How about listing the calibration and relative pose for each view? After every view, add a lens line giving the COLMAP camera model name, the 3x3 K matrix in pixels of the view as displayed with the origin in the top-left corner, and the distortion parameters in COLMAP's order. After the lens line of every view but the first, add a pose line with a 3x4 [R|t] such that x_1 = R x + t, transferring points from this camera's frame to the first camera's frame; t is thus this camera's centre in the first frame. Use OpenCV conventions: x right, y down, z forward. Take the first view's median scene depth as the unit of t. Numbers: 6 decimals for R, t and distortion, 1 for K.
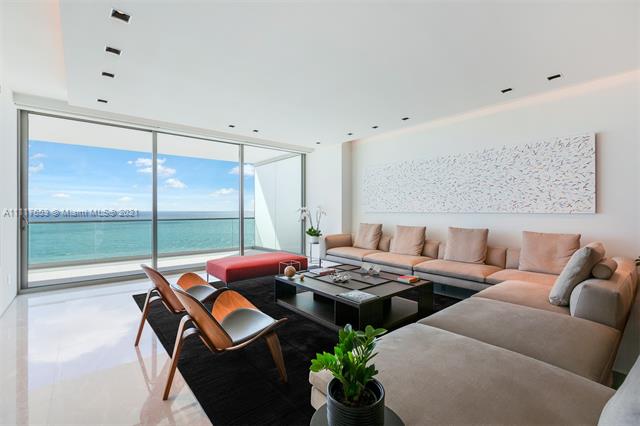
lens RADIAL K [[285.8, 0, 314.7], [0, 285.8, 209.9], [0, 0, 1]] dist [0.001961, 0.000089]
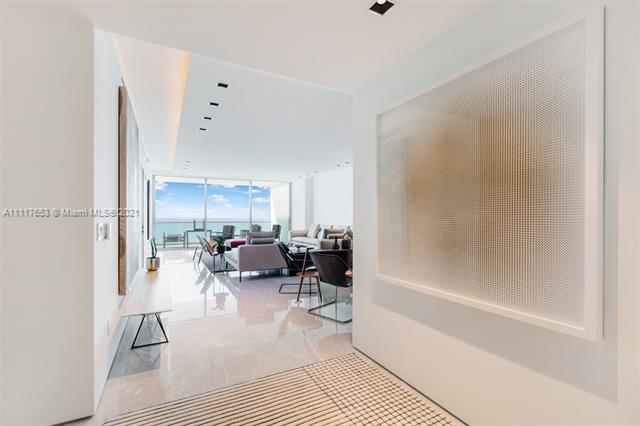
lens RADIAL K [[283.9, 0, 321.2], [0, 283.9, 218.1], [0, 0, 1]] dist [0.000203, -0.000016]
pose [[0.980881, -0.000991, -0.194606, 0.663752], [0.001338, 0.999998, 0.001649, 0.006812], [0.194604, -0.001878, 0.980880, -0.872701]]
